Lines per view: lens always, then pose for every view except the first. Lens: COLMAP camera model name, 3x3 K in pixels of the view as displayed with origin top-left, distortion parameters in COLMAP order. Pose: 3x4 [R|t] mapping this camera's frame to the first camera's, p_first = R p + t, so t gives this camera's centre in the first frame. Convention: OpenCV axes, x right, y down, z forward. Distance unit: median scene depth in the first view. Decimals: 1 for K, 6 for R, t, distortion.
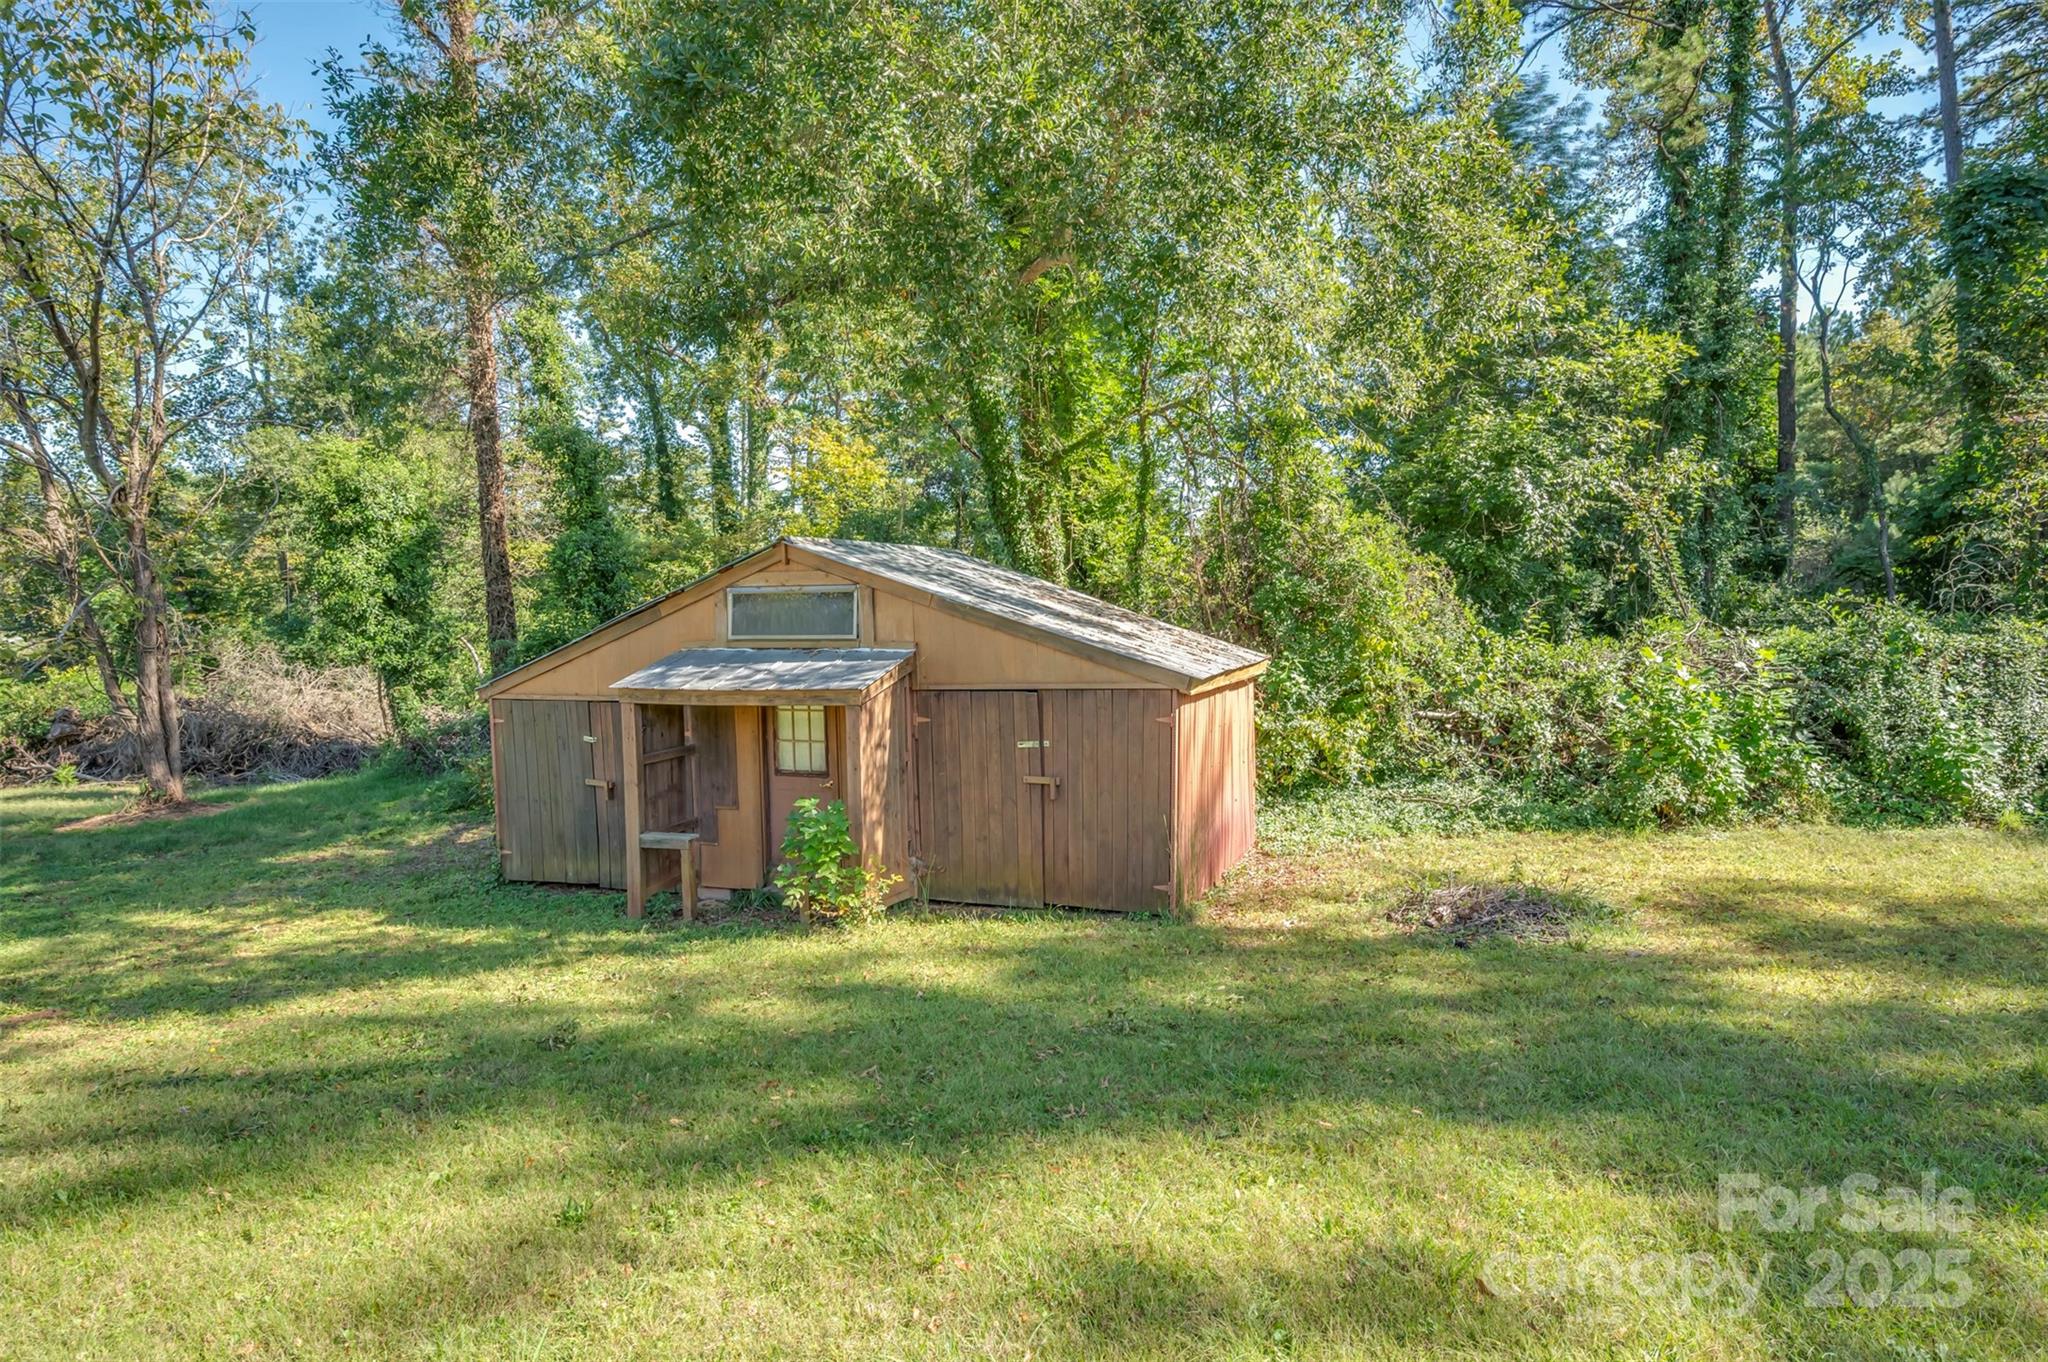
lens RADIAL K [[1150.4, 0, 1028.9], [0, 1150.4, 690.9], [0, 0, 1]] dist [0.001356, 0.000002]
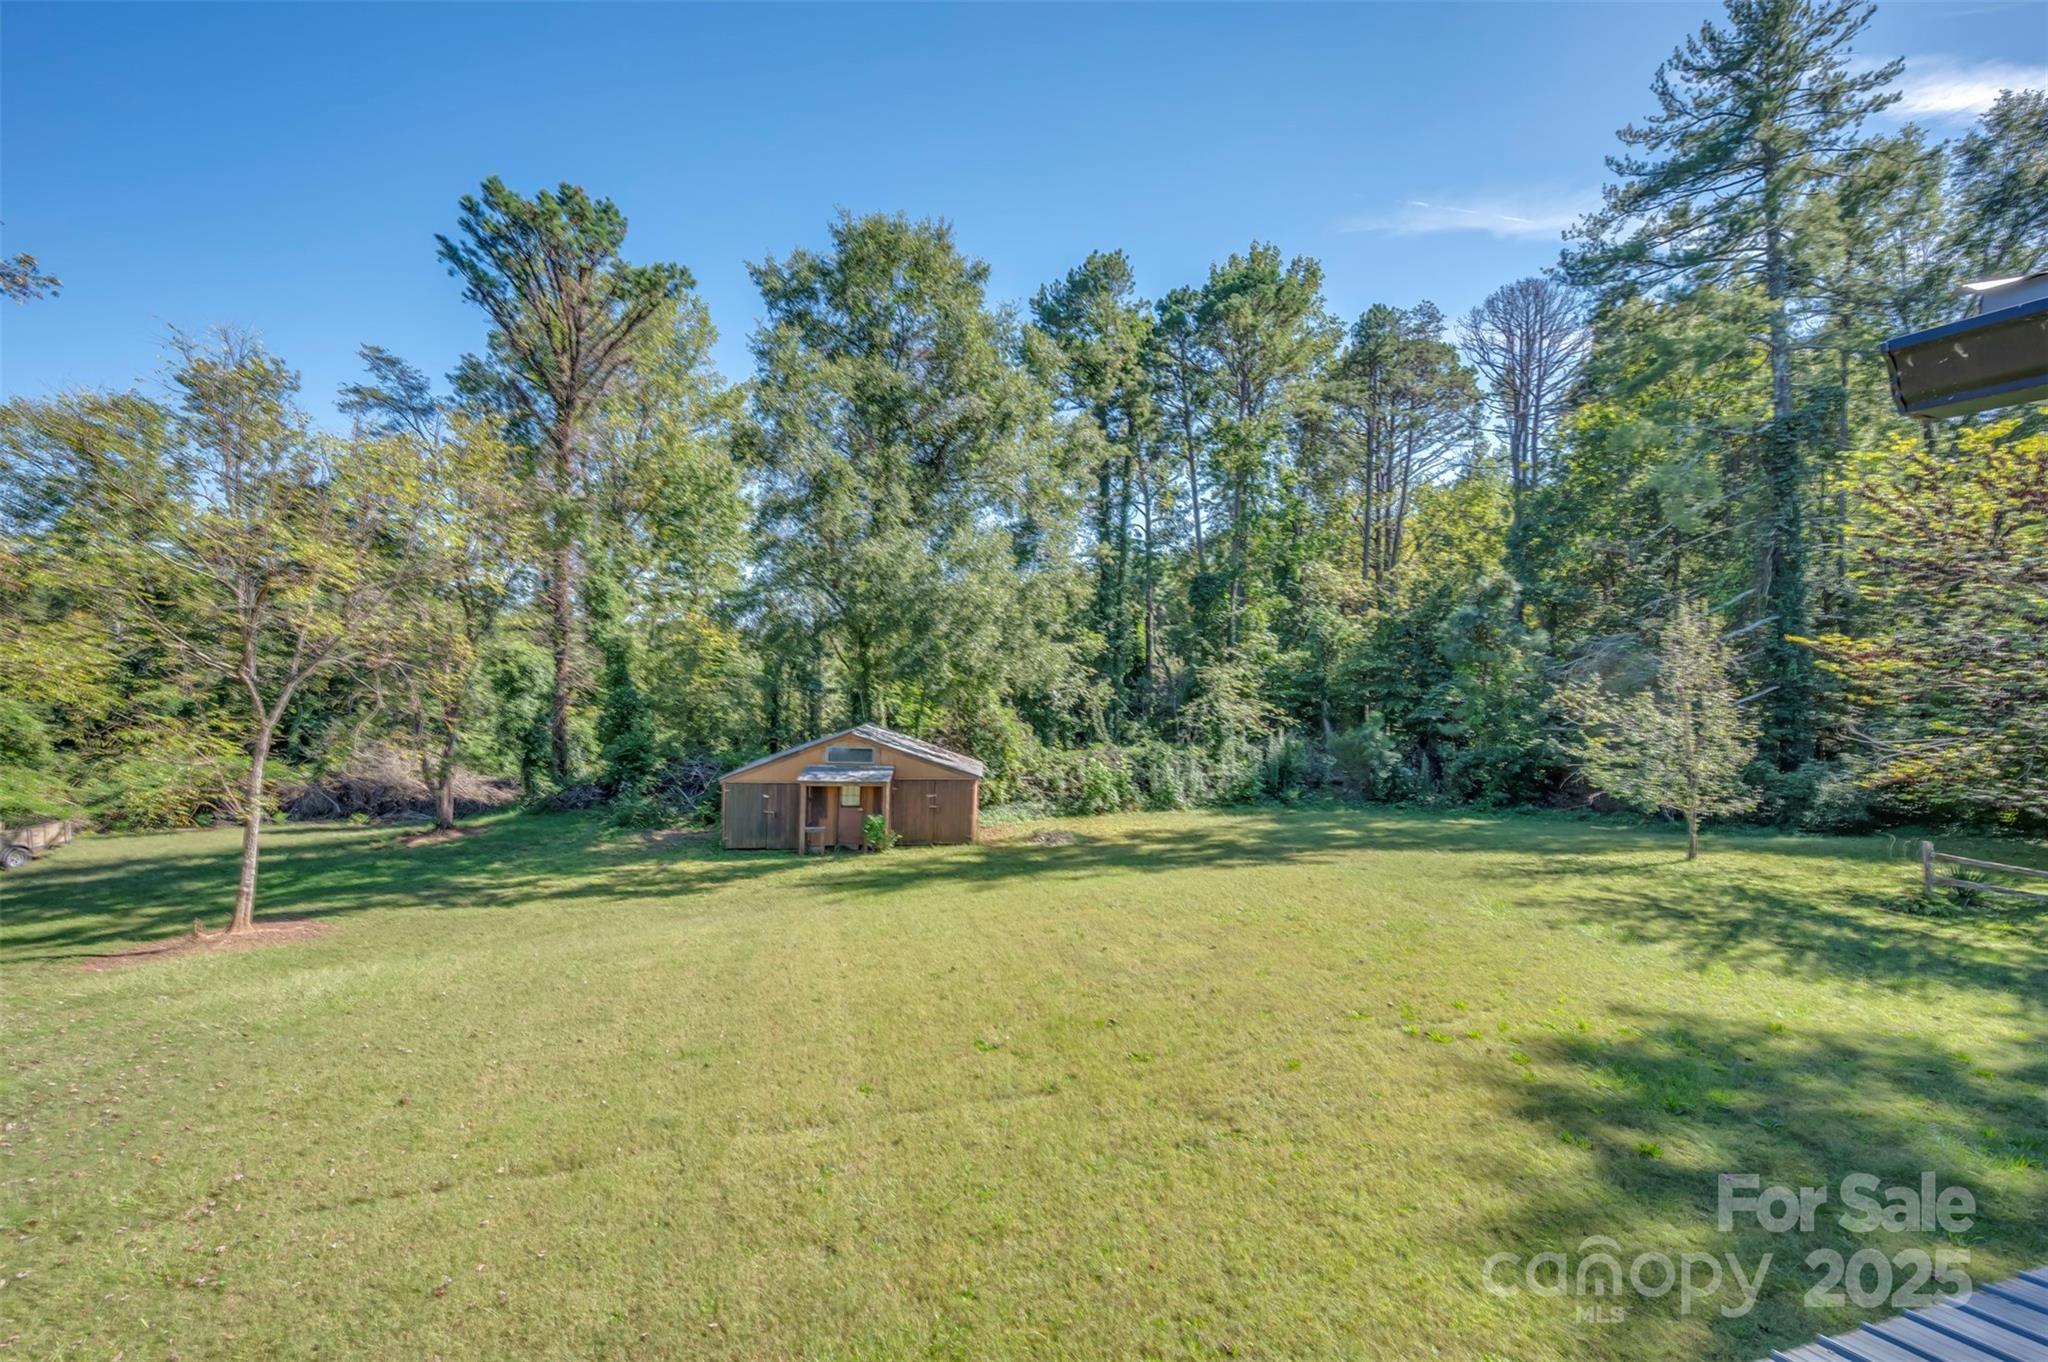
lens RADIAL K [[843.9, 0, 1024.1], [0, 843.9, 658.0], [0, 0, 1]] dist [-0.000547, -0.000074]
pose [[0.921389, 0.036292, 0.386945, -0.518515], [-0.003544, 0.996374, -0.085012, -0.106793], [-0.388627, 0.076958, 0.918176, -1.030179]]
